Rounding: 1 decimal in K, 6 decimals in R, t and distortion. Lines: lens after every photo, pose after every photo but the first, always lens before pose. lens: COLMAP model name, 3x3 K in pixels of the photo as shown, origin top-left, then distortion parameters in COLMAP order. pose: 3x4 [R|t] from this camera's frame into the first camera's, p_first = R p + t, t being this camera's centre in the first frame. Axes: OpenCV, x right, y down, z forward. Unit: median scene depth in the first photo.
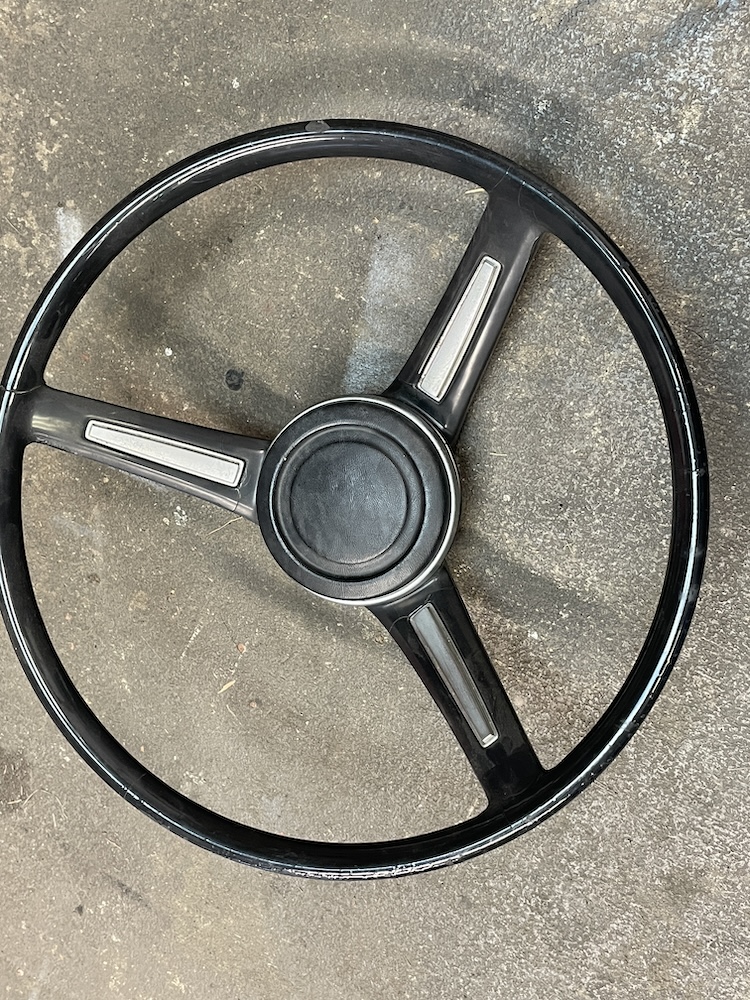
lens RADIAL K [[1205.3, 0, 375.0], [0, 1205.3, 500.0], [0, 0, 1]] dist [0.010476, -0.013127]
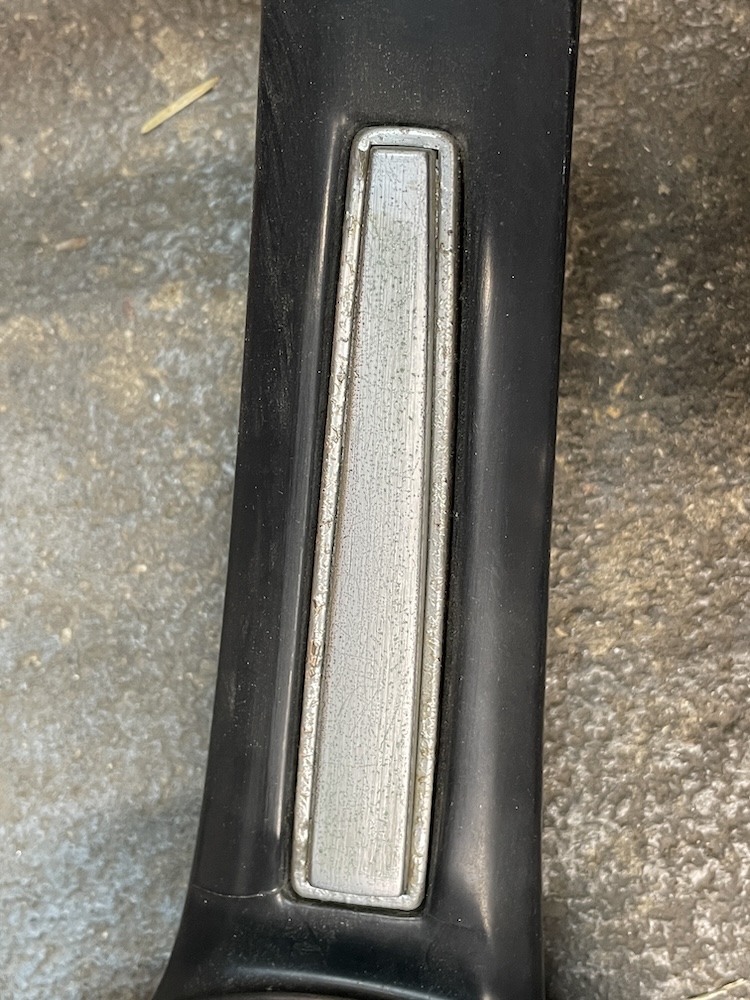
lens RADIAL K [[1205.3, 0, 375.0], [0, 1205.3, 500.0], [0, 0, 1]] dist [0.010476, -0.013127]
pose [[0.874371, -0.375367, 0.307530, 0.007705], [0.462626, 0.836102, -0.294806, -0.091072], [-0.146466, 0.400041, 0.904718, 0.853563]]
